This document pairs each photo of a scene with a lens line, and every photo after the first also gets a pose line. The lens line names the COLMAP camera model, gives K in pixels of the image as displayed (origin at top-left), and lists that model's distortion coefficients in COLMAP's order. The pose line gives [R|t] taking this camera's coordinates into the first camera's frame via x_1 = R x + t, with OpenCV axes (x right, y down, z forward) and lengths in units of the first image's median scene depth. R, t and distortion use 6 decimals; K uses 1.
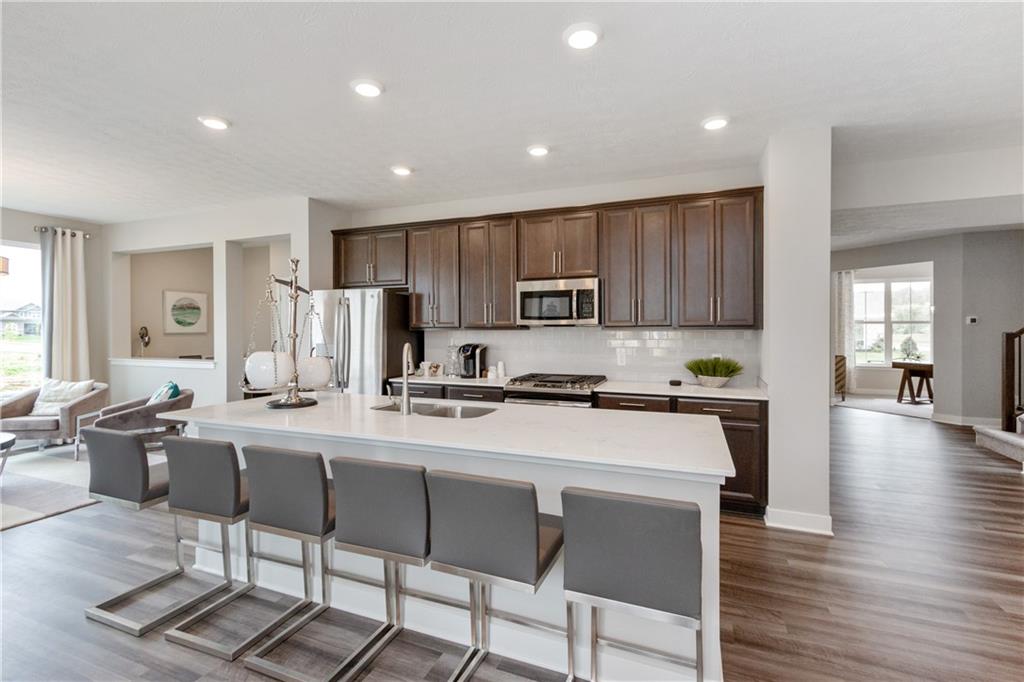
lens RADIAL K [[481.5, 0, 513.7], [0, 481.5, 325.5], [0, 0, 1]] dist [0.001378, 0.000328]
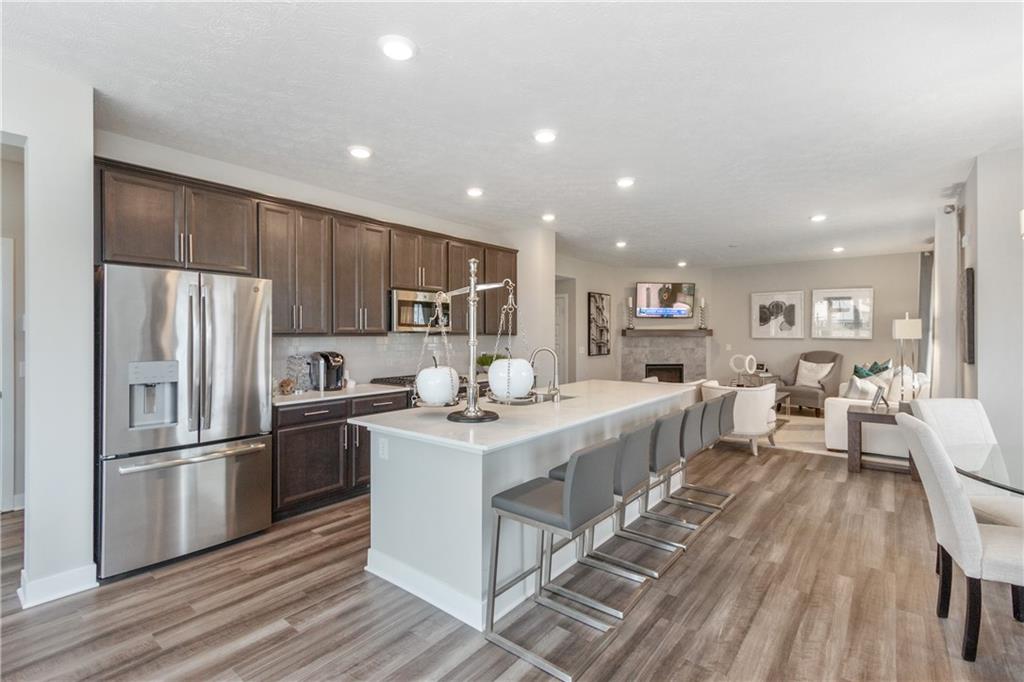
lens RADIAL K [[481.5, 0, 513.7], [0, 481.5, 325.5], [0, 0, 1]] dist [0.001378, 0.000328]
pose [[0.295561, 0.018370, 0.955147, -0.925102], [-0.025821, 0.999603, -0.011235, -0.007711], [-0.954975, -0.021342, 0.295919, 0.441008]]
